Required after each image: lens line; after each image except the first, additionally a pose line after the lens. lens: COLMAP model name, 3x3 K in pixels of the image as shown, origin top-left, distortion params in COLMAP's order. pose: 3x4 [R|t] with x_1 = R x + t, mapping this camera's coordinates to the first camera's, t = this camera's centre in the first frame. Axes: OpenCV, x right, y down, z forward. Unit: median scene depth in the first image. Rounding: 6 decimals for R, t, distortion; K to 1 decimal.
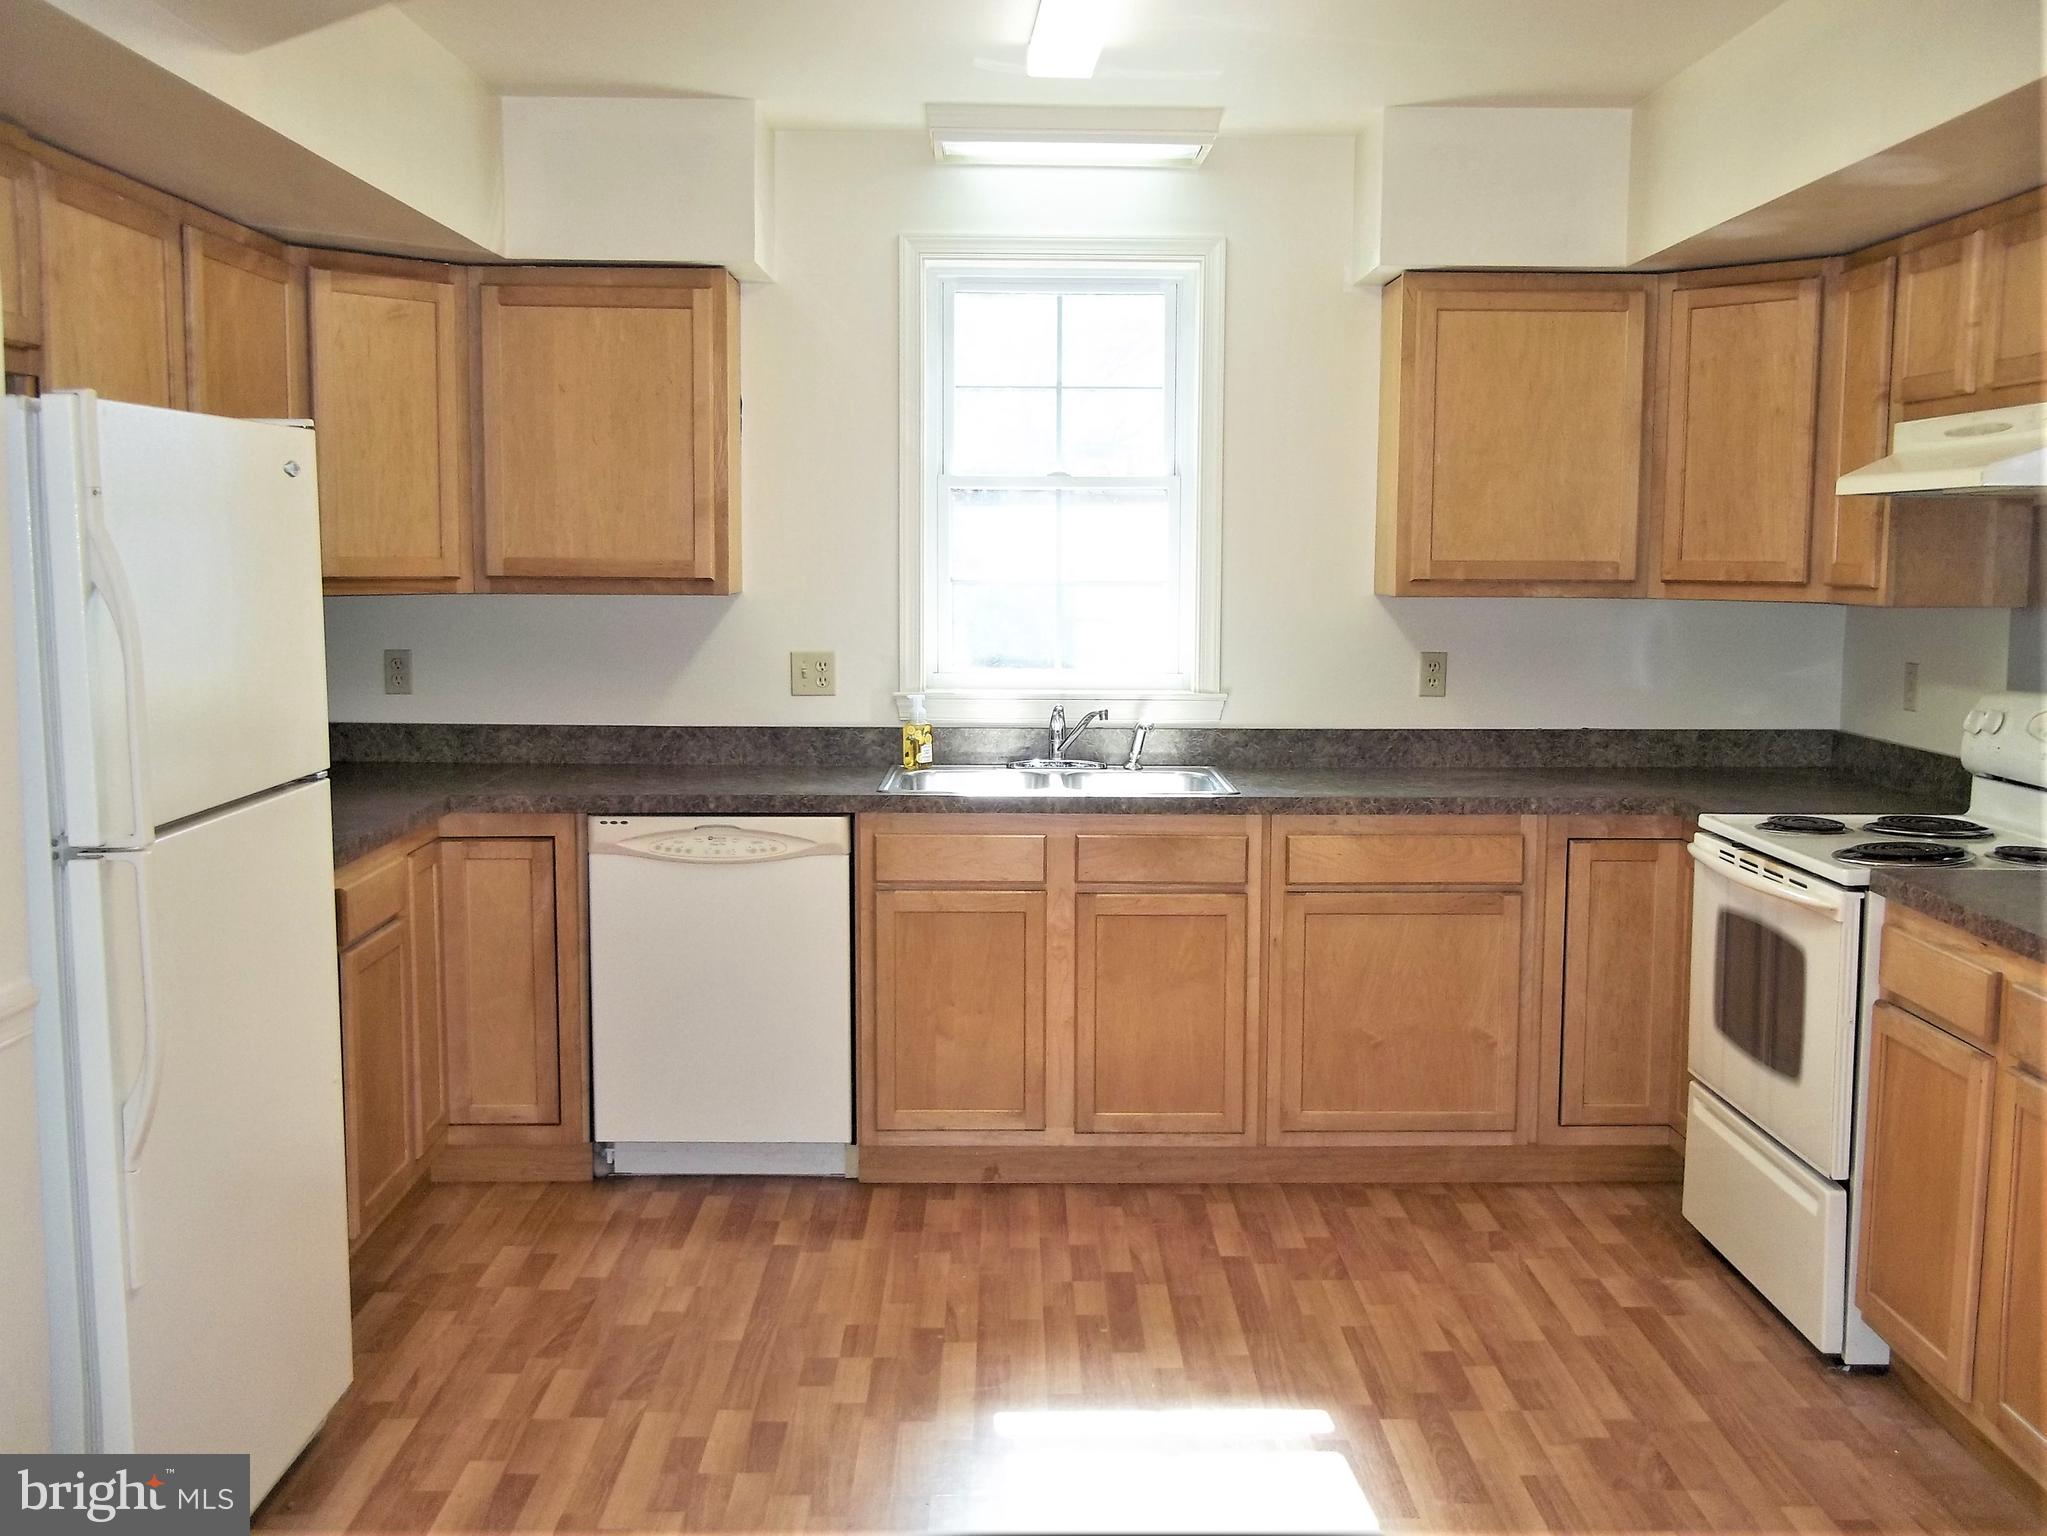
lens RADIAL K [[1992.7, 0, 1023.5], [0, 1992.7, 768.0], [0, 0, 1]] dist [0.012344, 0.015928]
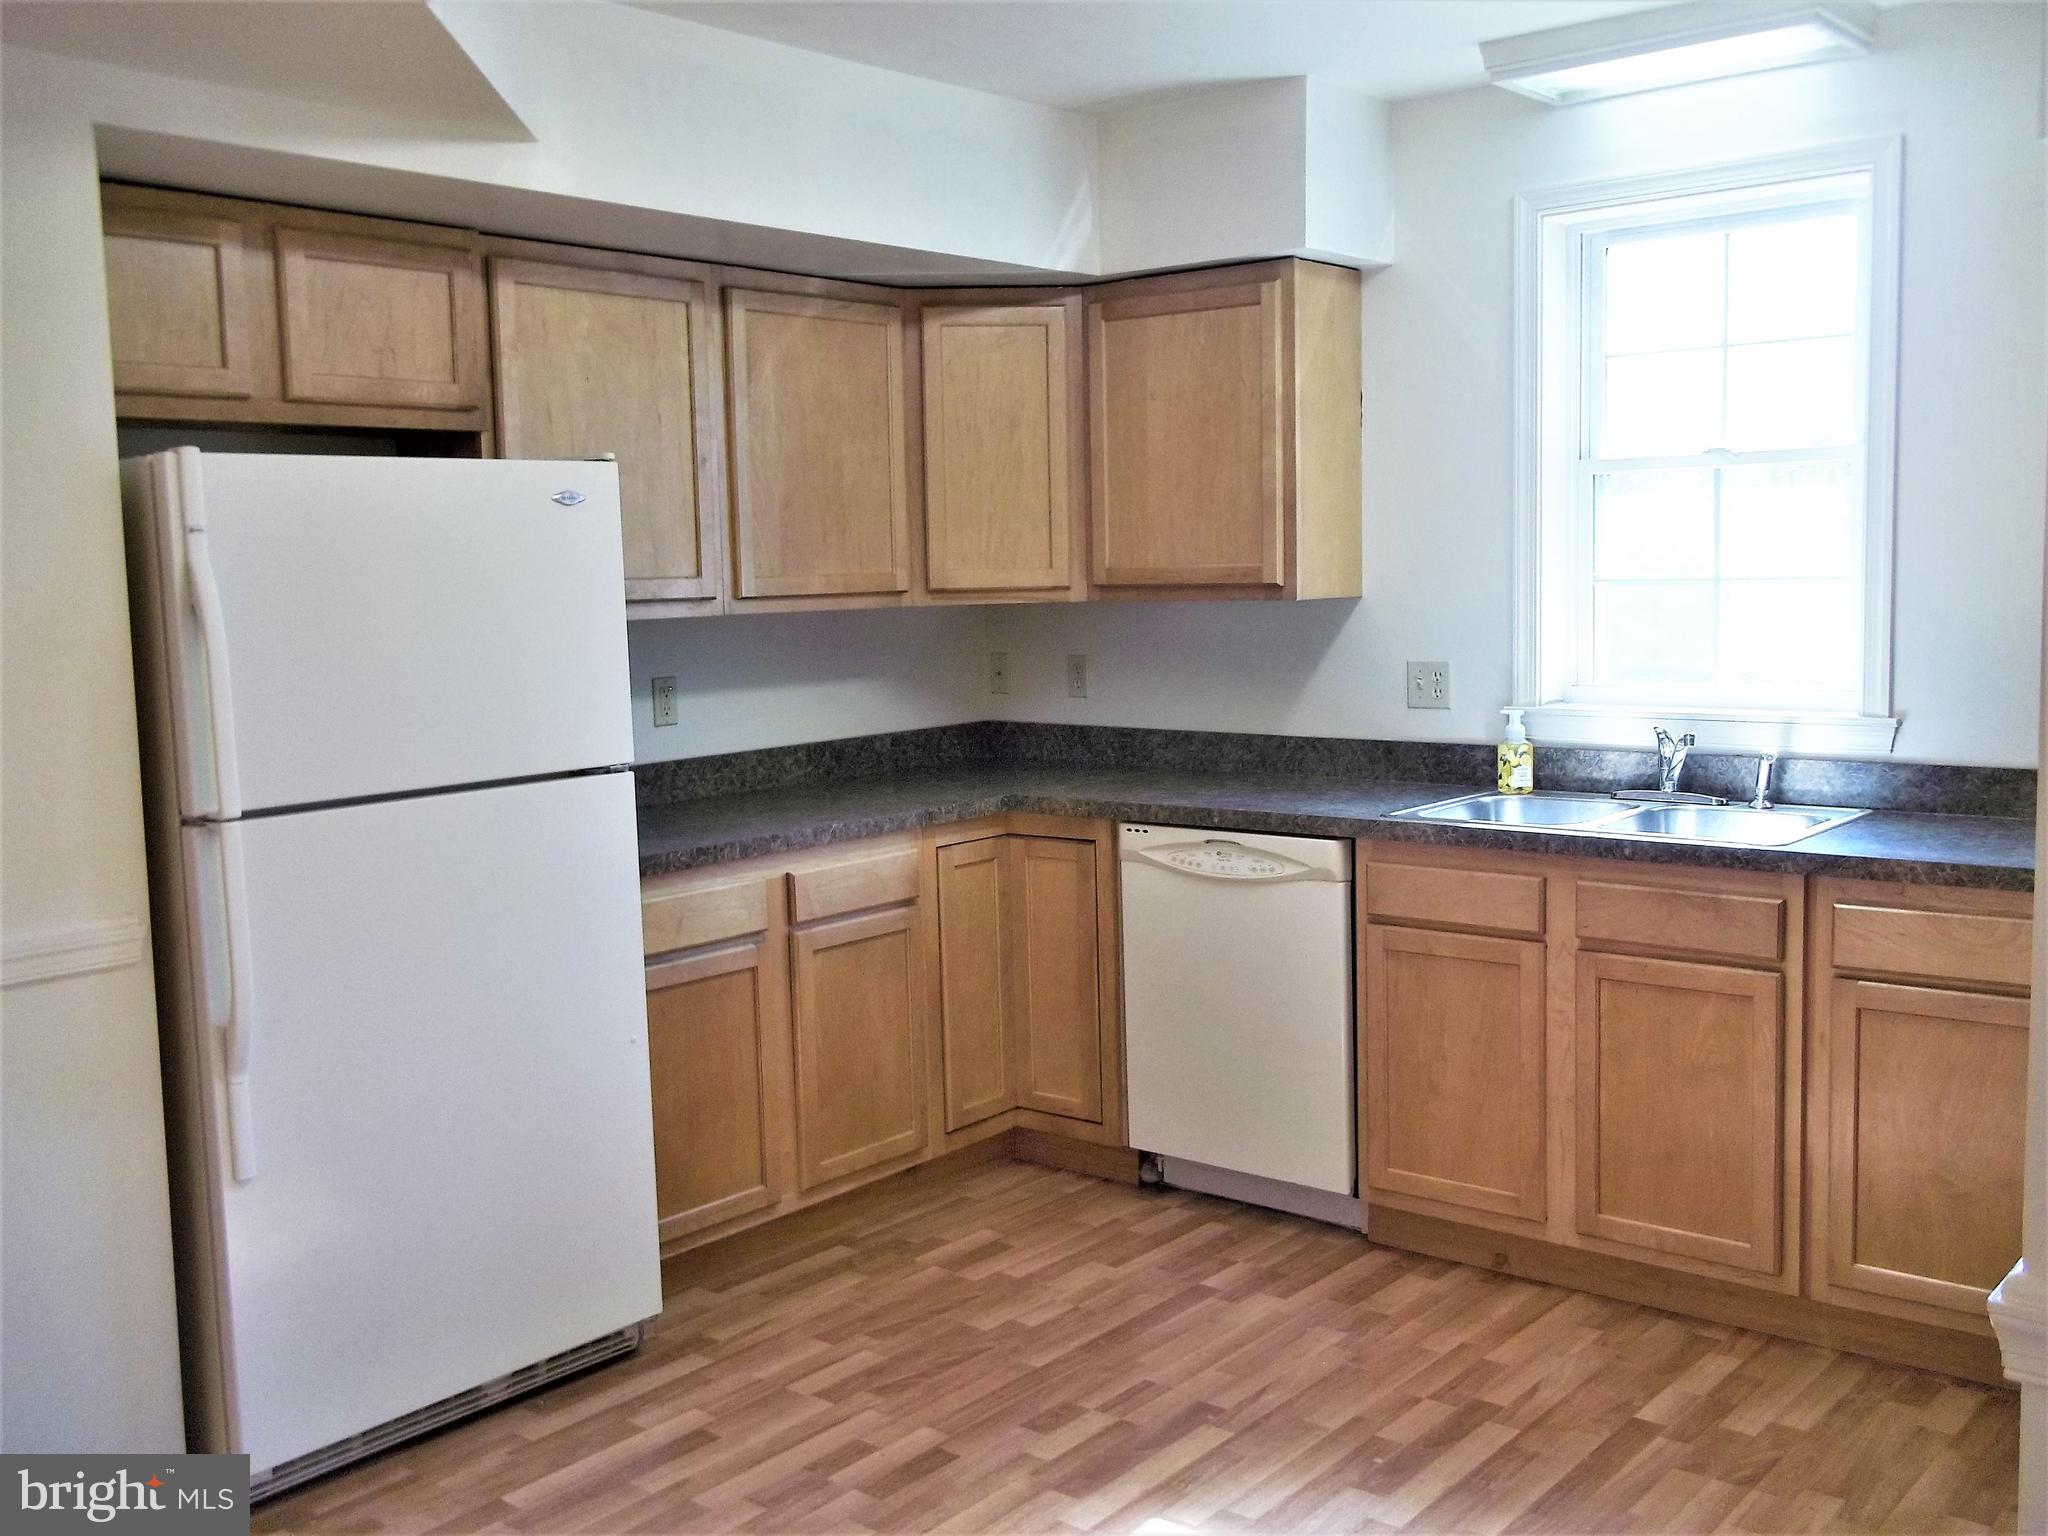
lens RADIAL K [[1938.4, 0, 1024.0], [0, 1938.4, 768.0], [0, 0, 1]] dist [0.011165, -0.002379]
pose [[0.764237, 0.044067, -0.643428, 0.372516], [-0.043530, 0.998912, 0.016710, -0.017681], [0.643464, 0.015238, 0.765324, 0.219597]]
